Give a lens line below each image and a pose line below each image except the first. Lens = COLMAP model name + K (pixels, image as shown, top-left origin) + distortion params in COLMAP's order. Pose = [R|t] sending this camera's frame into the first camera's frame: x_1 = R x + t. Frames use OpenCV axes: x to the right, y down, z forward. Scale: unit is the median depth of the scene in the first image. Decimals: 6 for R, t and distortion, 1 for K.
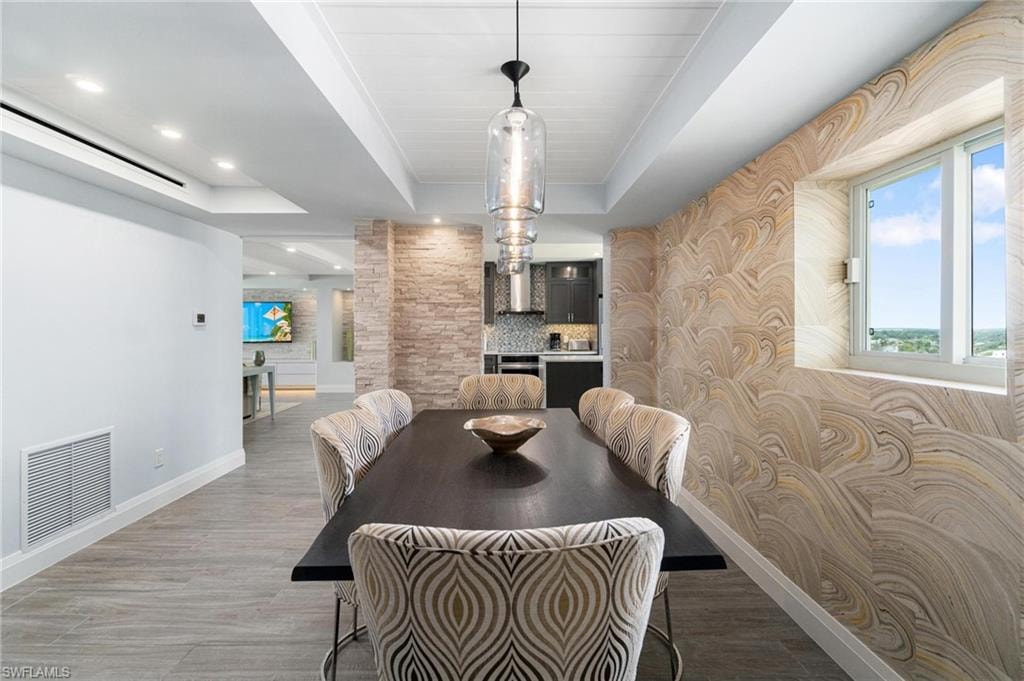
lens RADIAL K [[444.0, 0, 513.2], [0, 444.0, 336.7], [0, 0, 1]] dist [-0.000402, 0.000022]
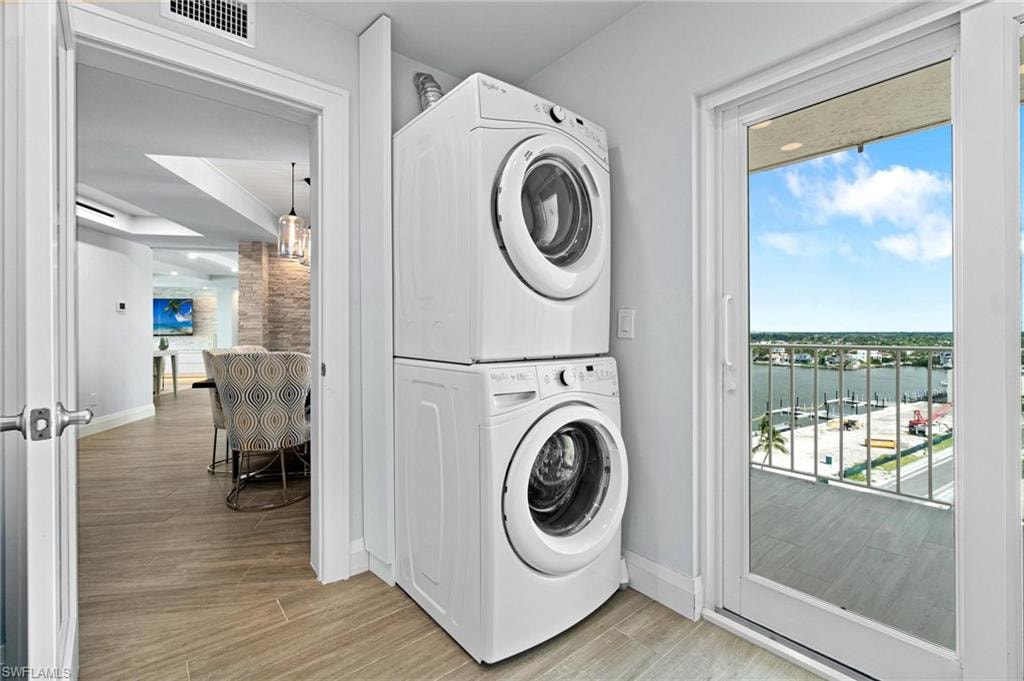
lens RADIAL K [[453.6, 0, 512.0], [0, 453.6, 340.5], [0, 0, 1]] dist [0.000031, -0.000131]
pose [[0.988767, -0.002478, 0.149445, 0.306798], [0.002587, 0.999997, -0.000534, 0.070722], [-0.149443, 0.000914, 0.988770, -0.611334]]
